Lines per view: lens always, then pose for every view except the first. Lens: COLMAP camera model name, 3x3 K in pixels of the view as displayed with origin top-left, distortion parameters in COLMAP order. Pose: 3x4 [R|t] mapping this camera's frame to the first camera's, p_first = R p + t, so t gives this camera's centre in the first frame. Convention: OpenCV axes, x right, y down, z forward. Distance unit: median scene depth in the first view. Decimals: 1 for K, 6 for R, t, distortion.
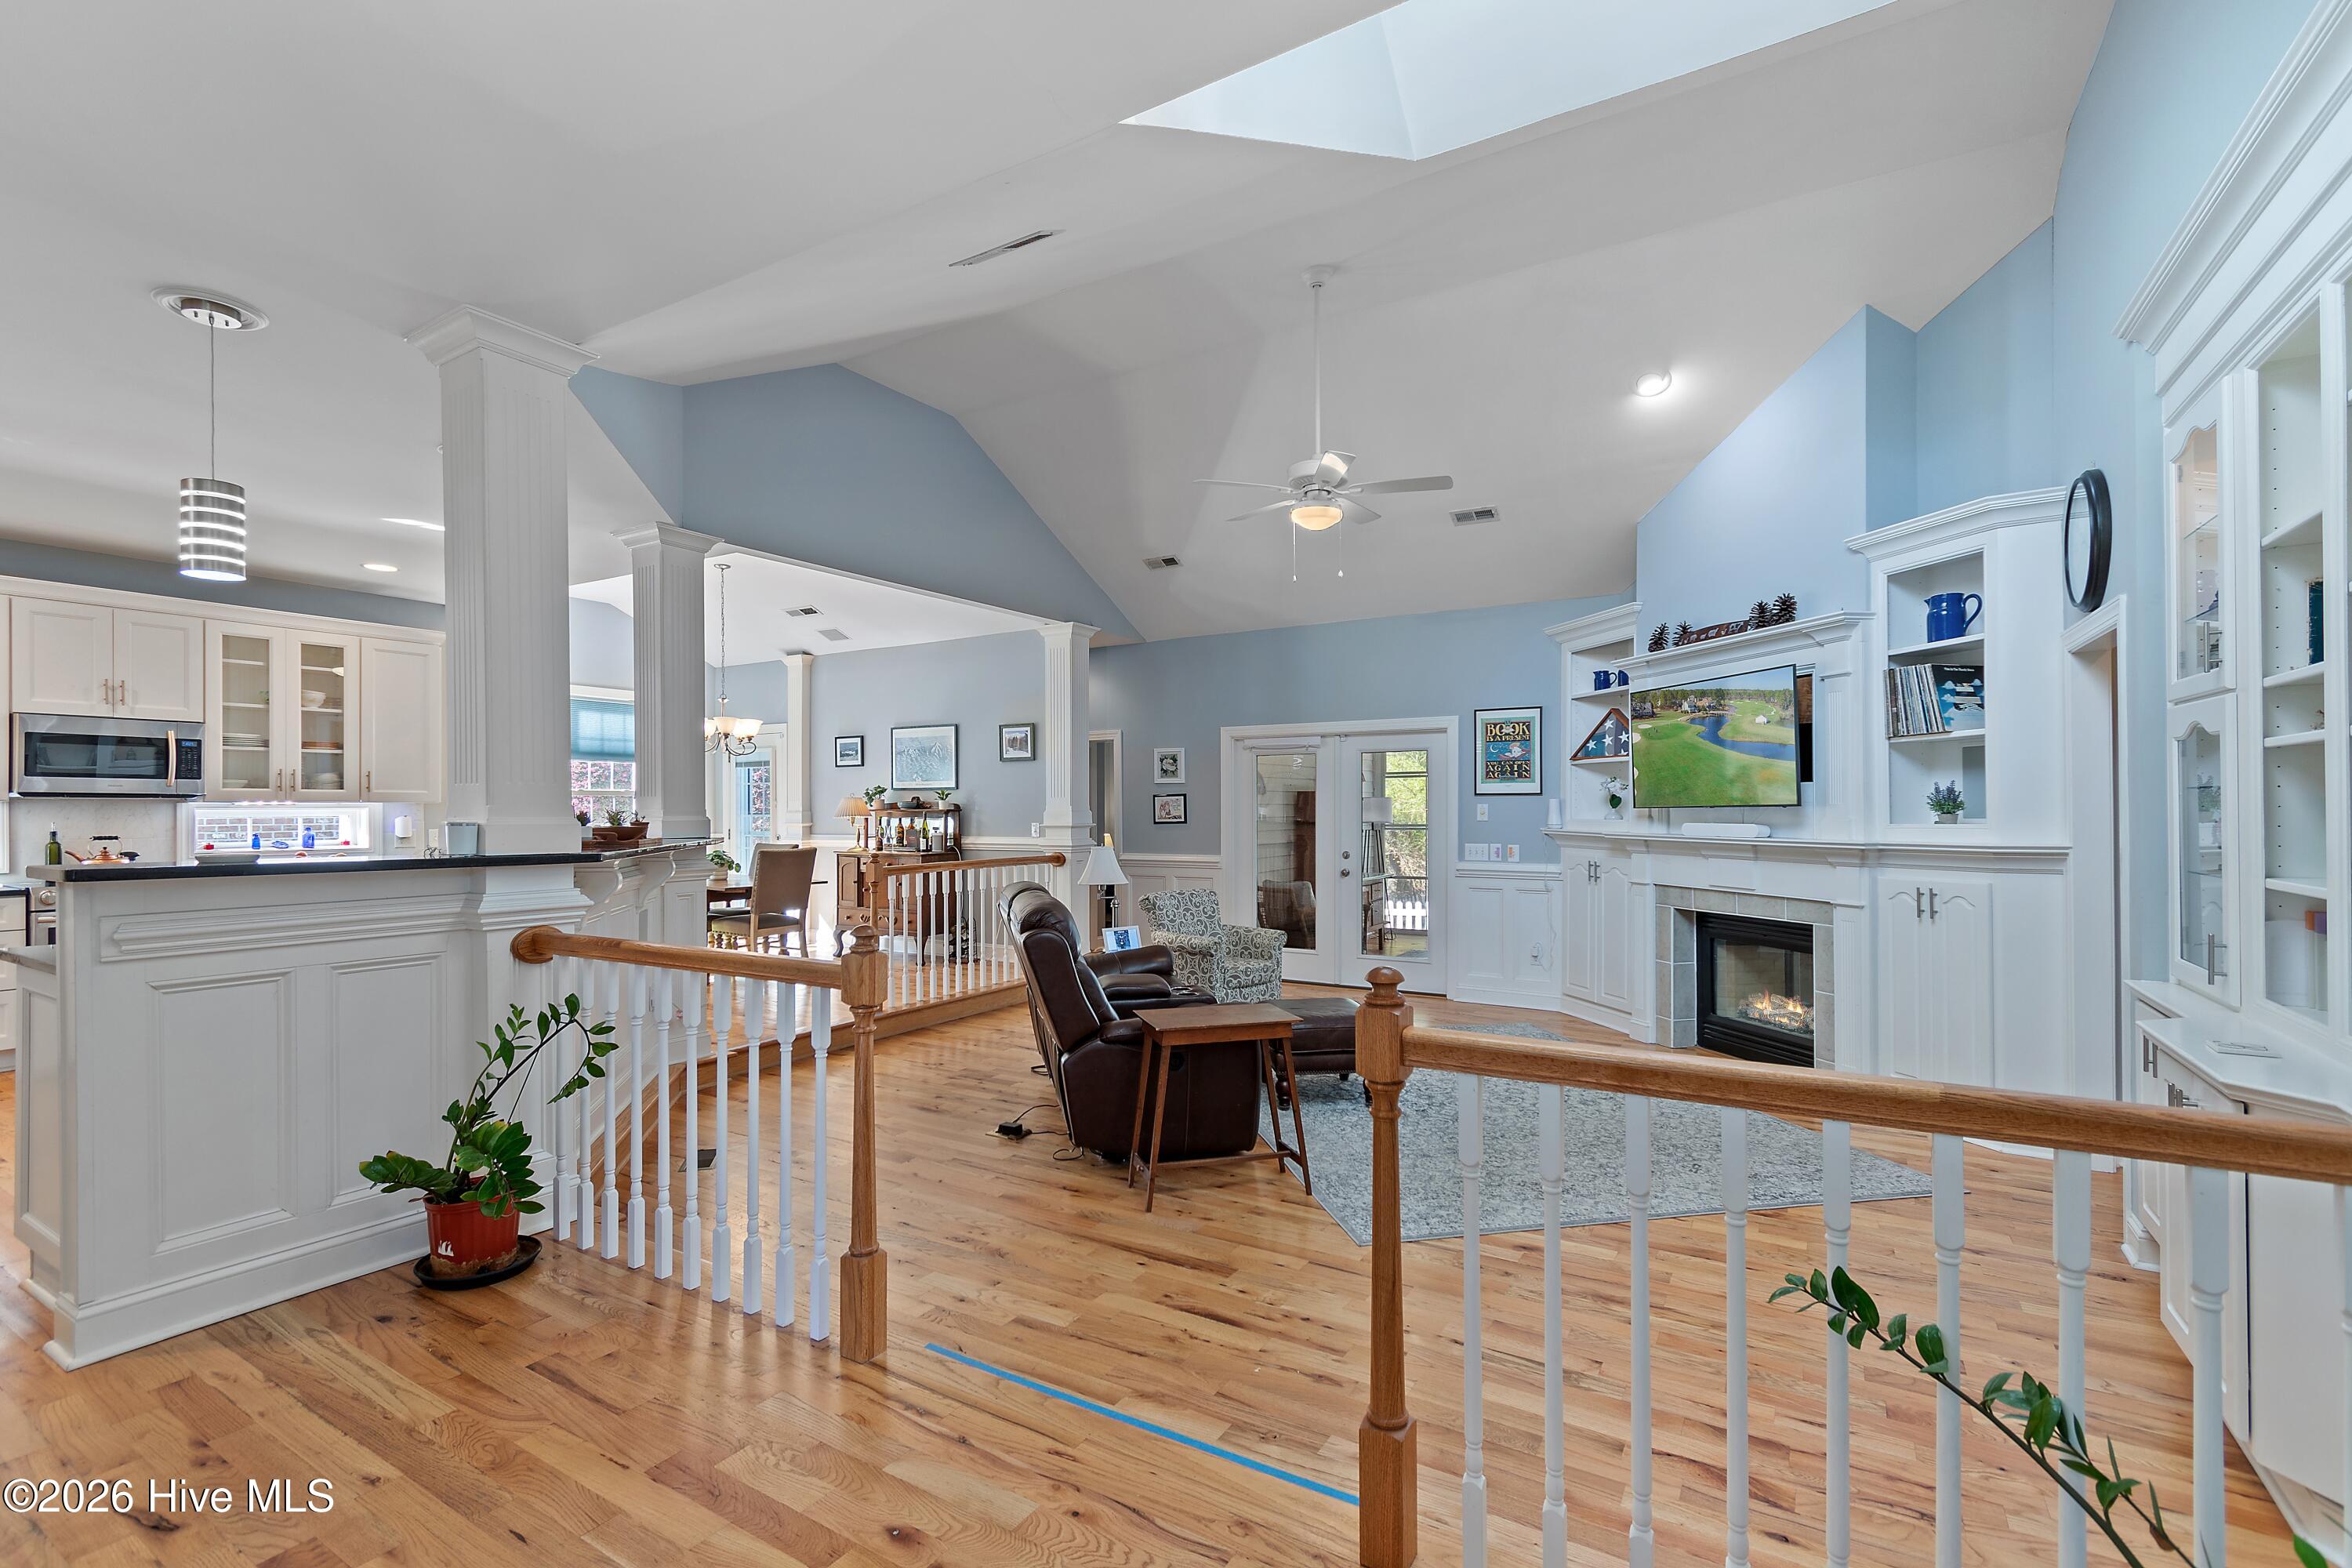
lens RADIAL K [[1051.2, 0, 1162.2], [0, 1051.2, 809.1], [0, 0, 1]] dist [0.002705, 0.000455]
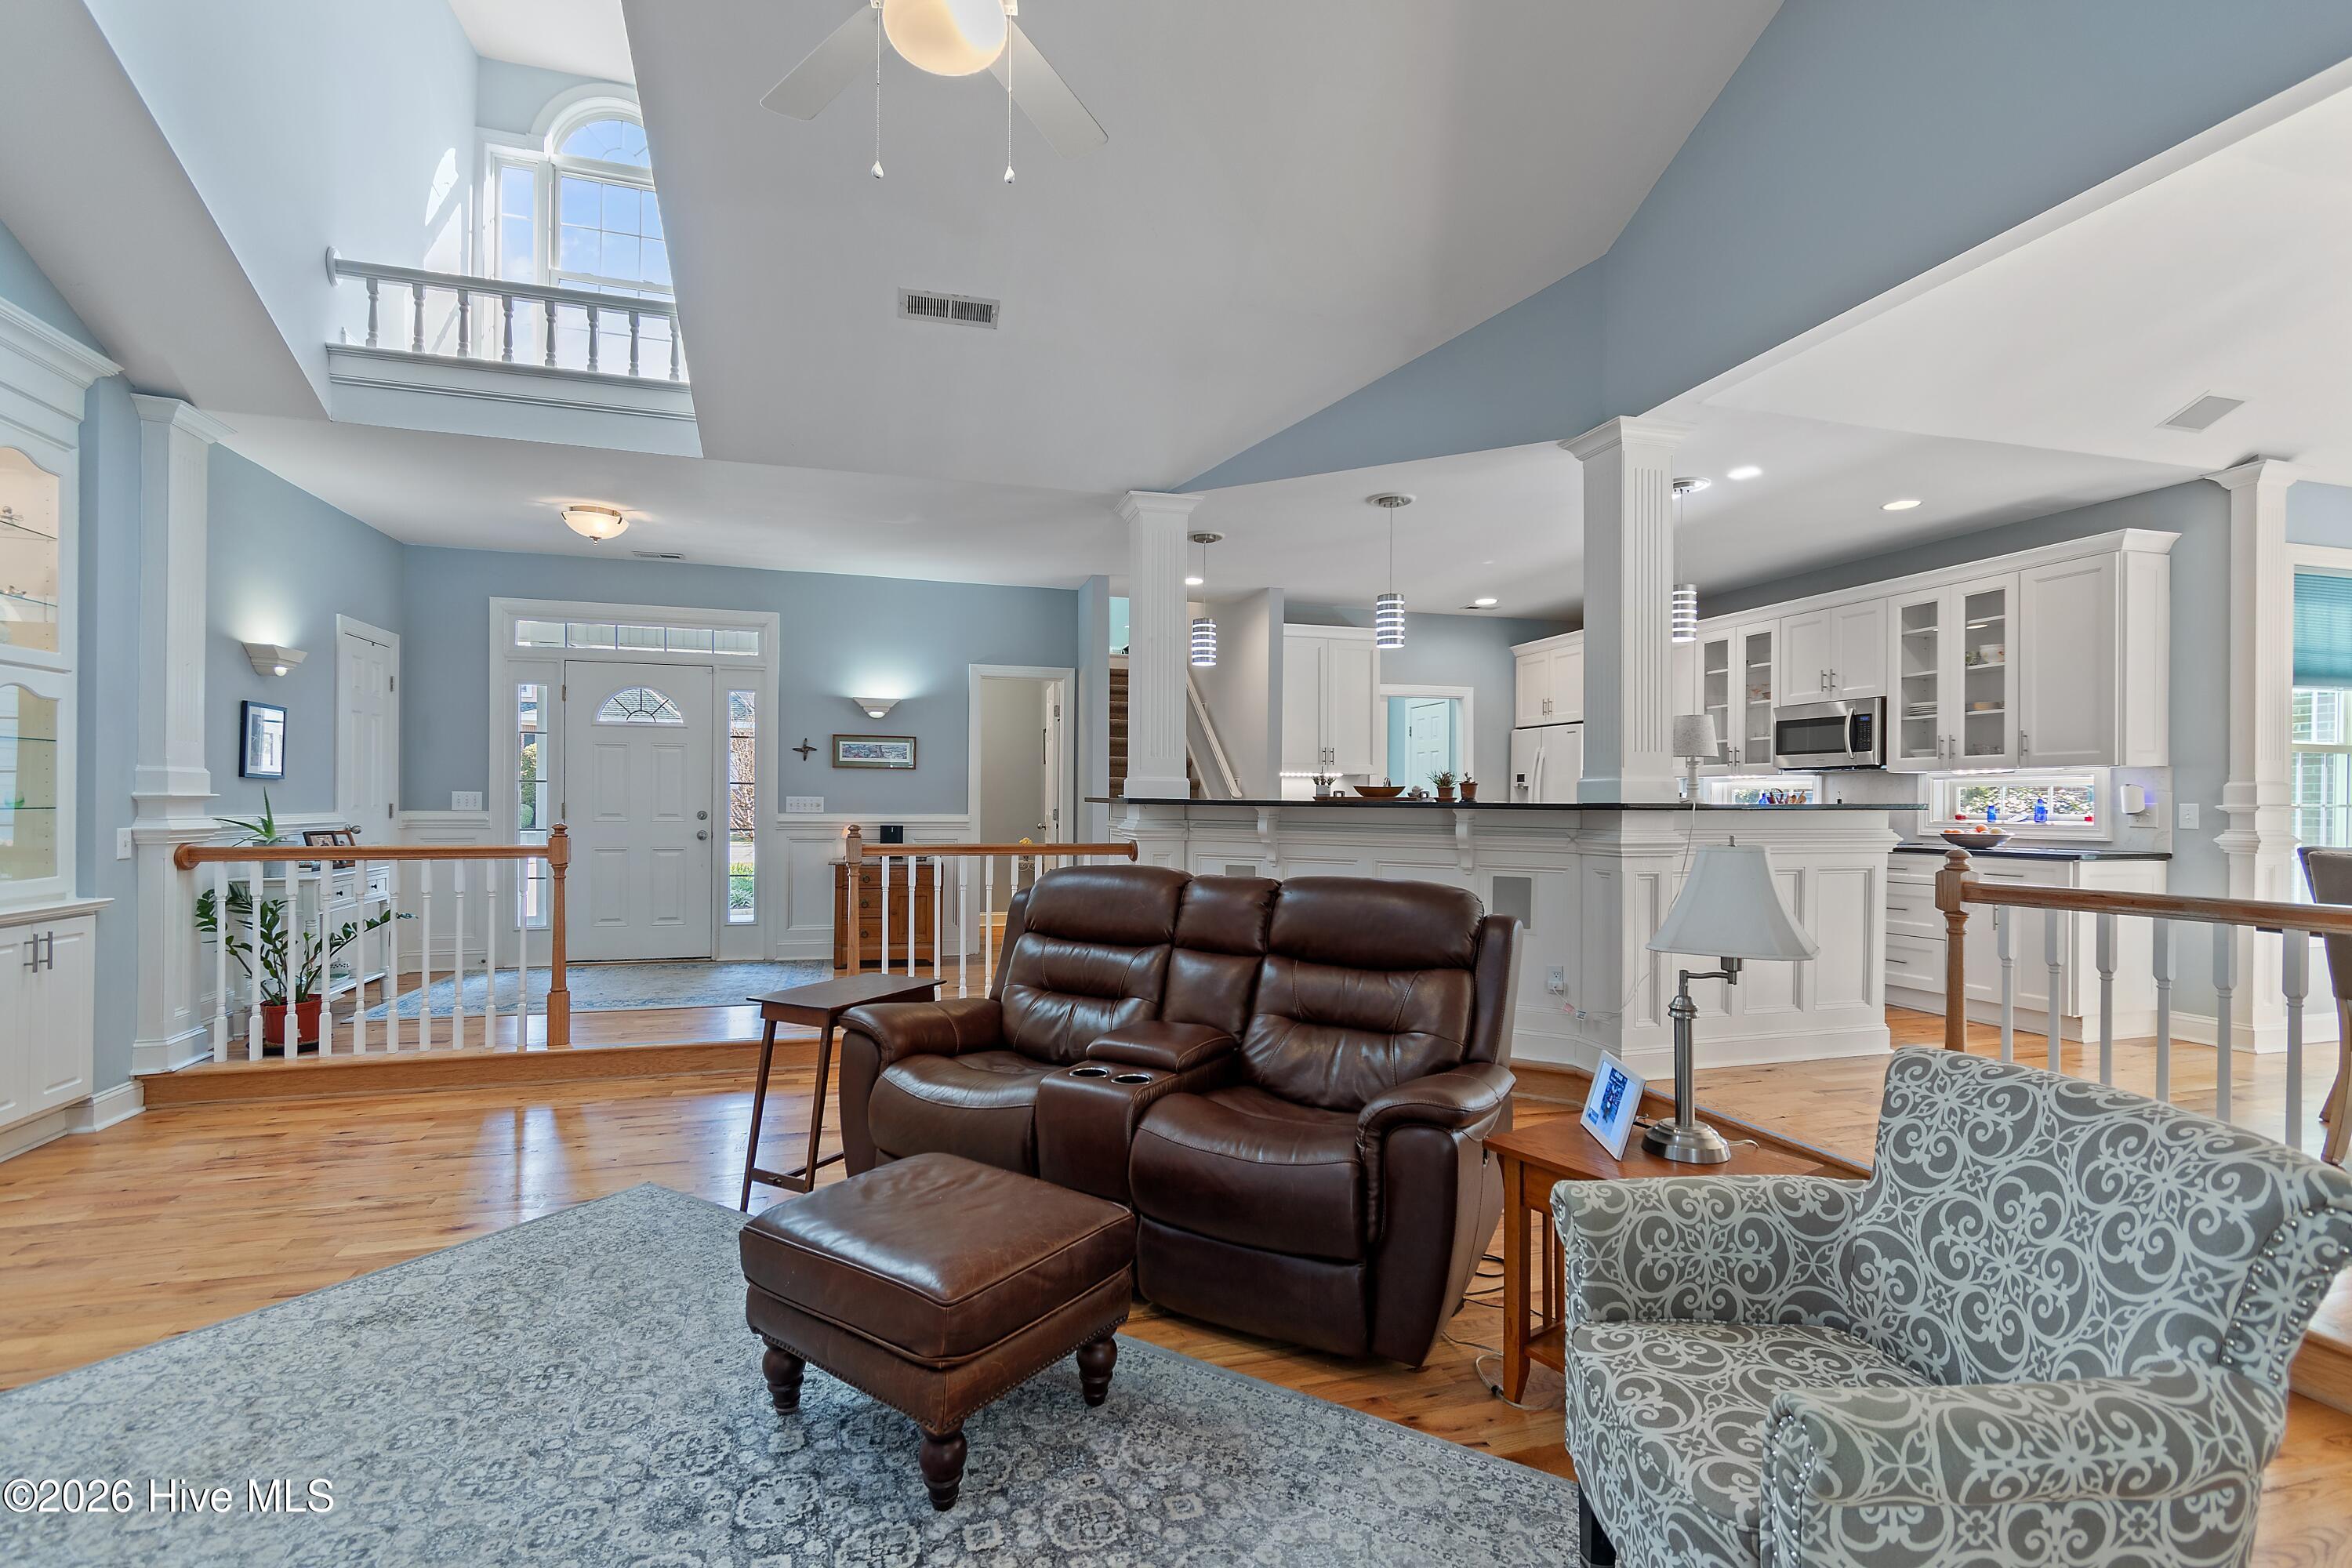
lens RADIAL K [[1045.1, 0, 1172.2], [0, 1045.1, 806.7], [0, 0, 1]] dist [0.002849, -0.000831]
pose [[-0.666959, 0.002512, -0.745090, 0.324565], [-0.004310, 0.999965, 0.007229, 0.021986], [0.745082, 0.008033, -0.666924, 1.103404]]
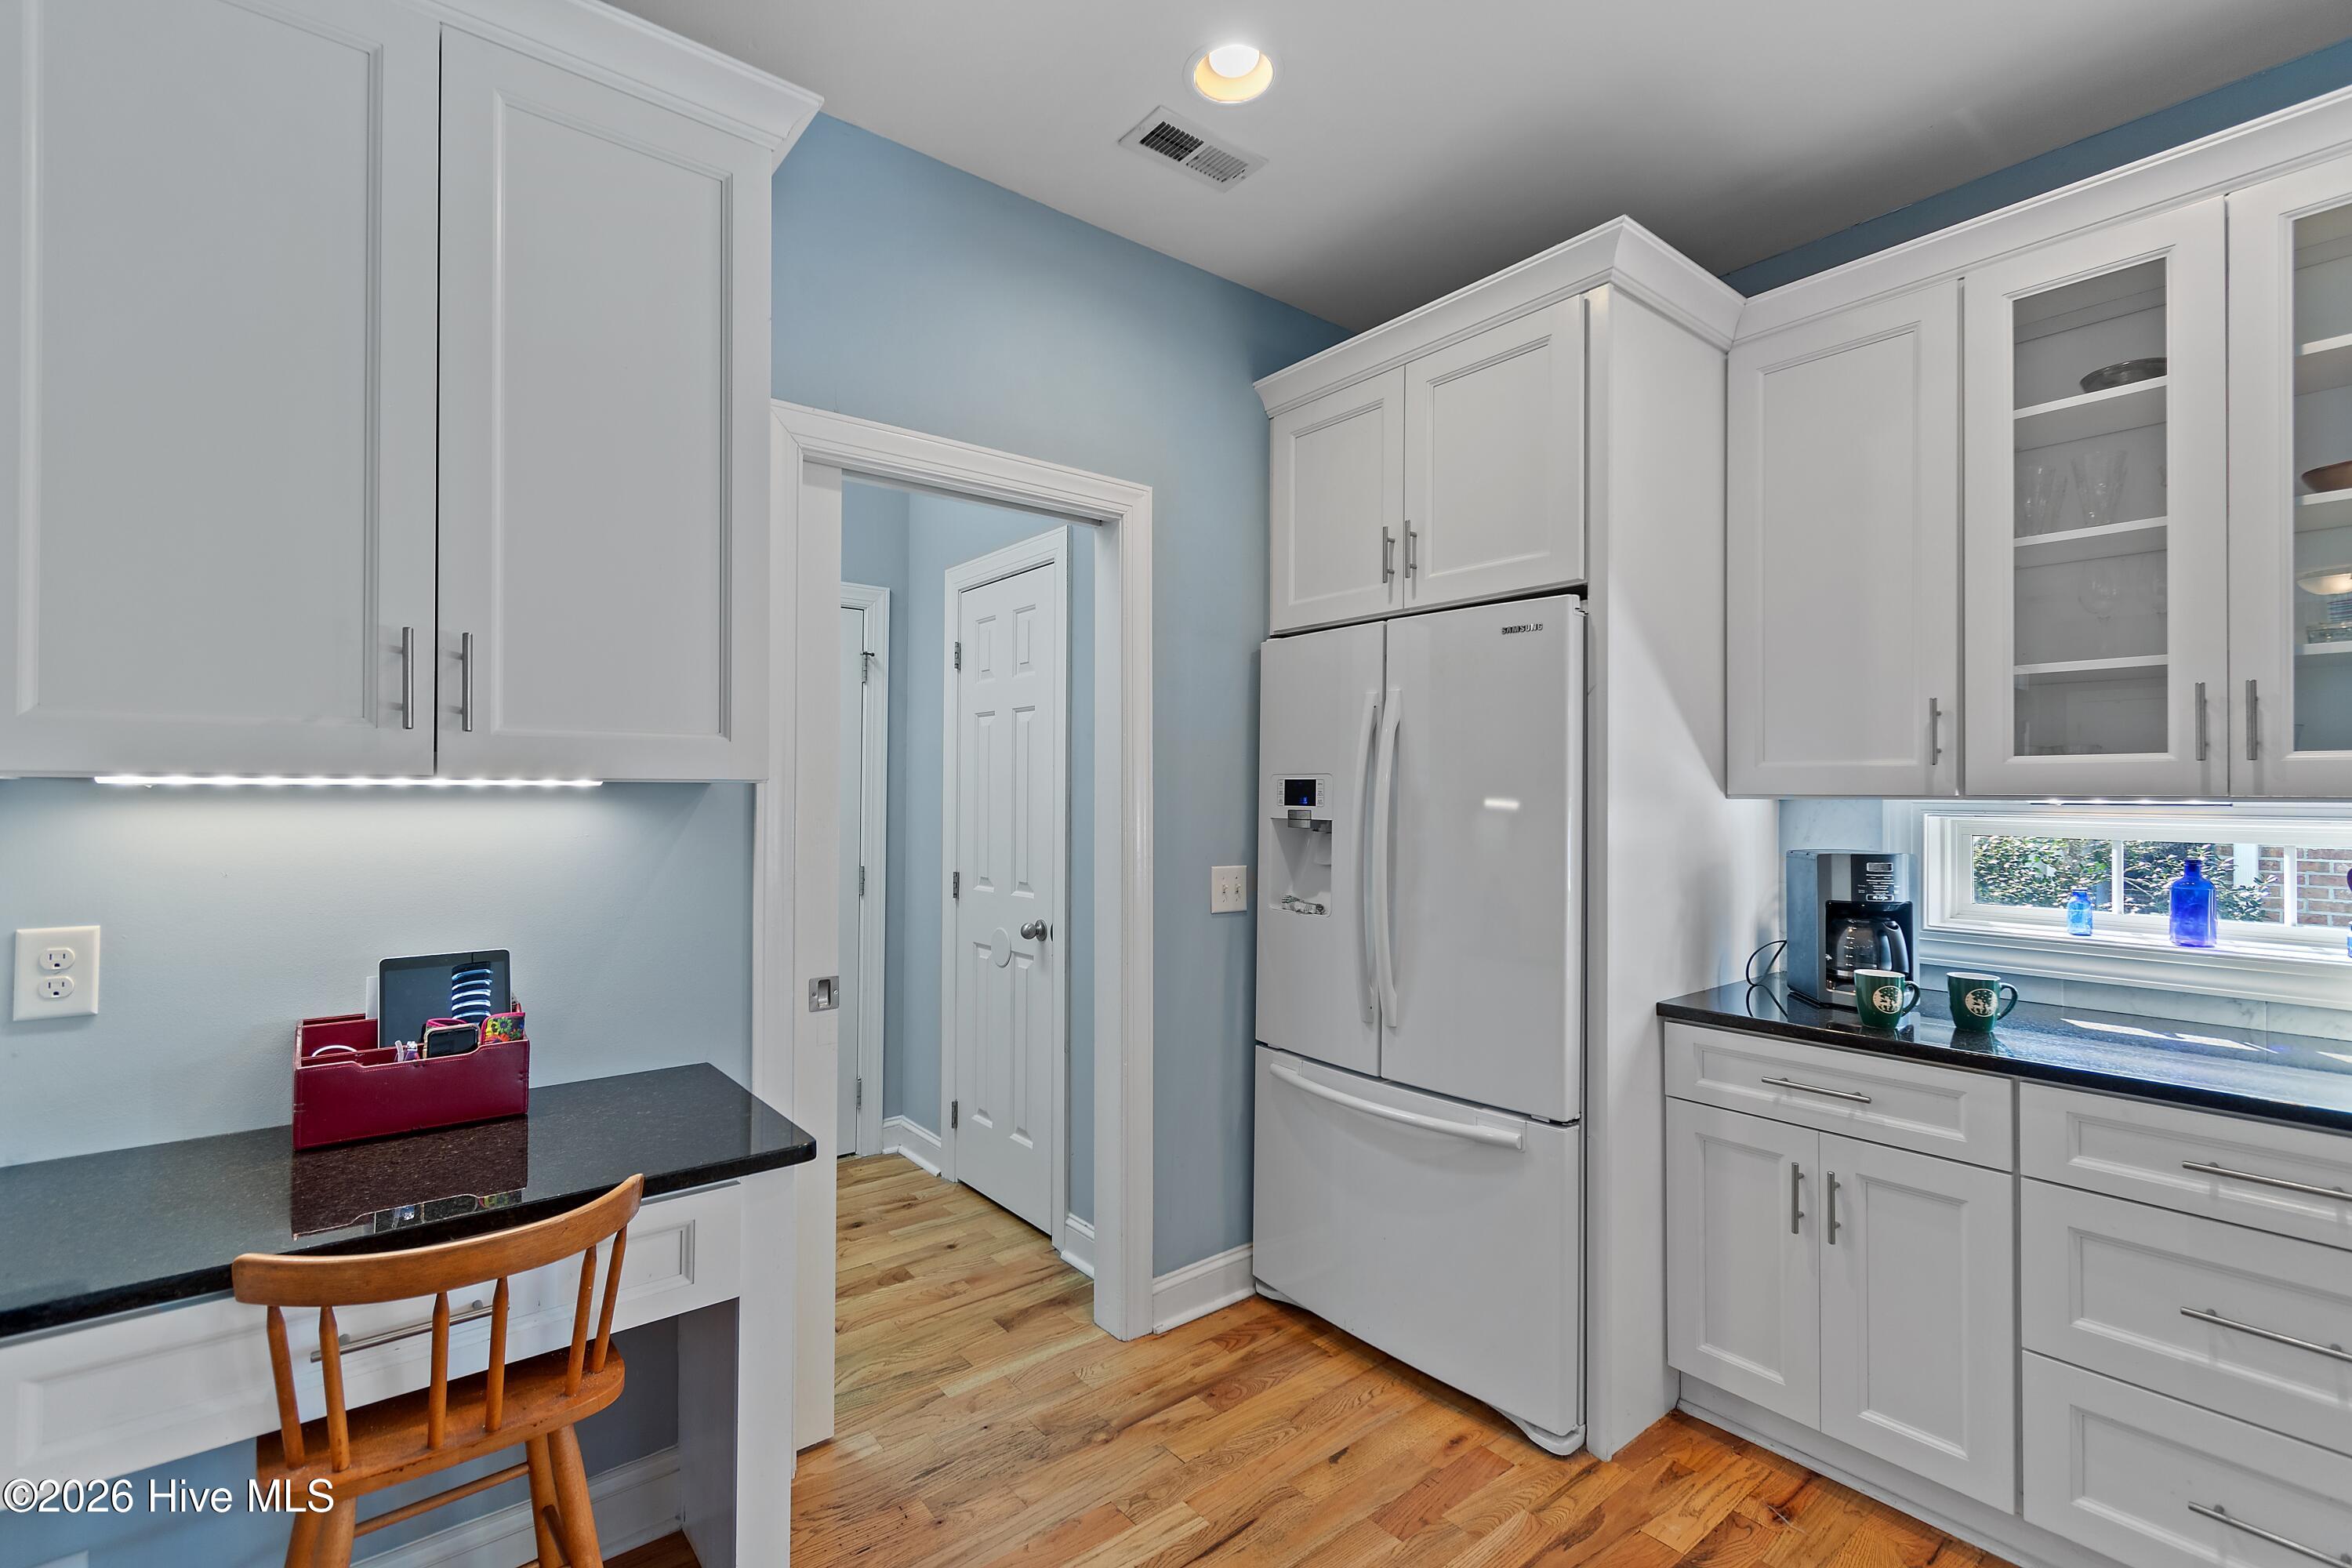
lens RADIAL K [[1038.9, 0, 1171.2], [0, 1038.9, 786.4], [0, 0, 1]] dist [0.002124, -0.000347]
pose [[-0.331907, -0.006648, -0.943289, -0.593483], [-0.004327, 0.999975, -0.005525, -0.007692], [0.943302, 0.002247, -0.331928, 0.617867]]
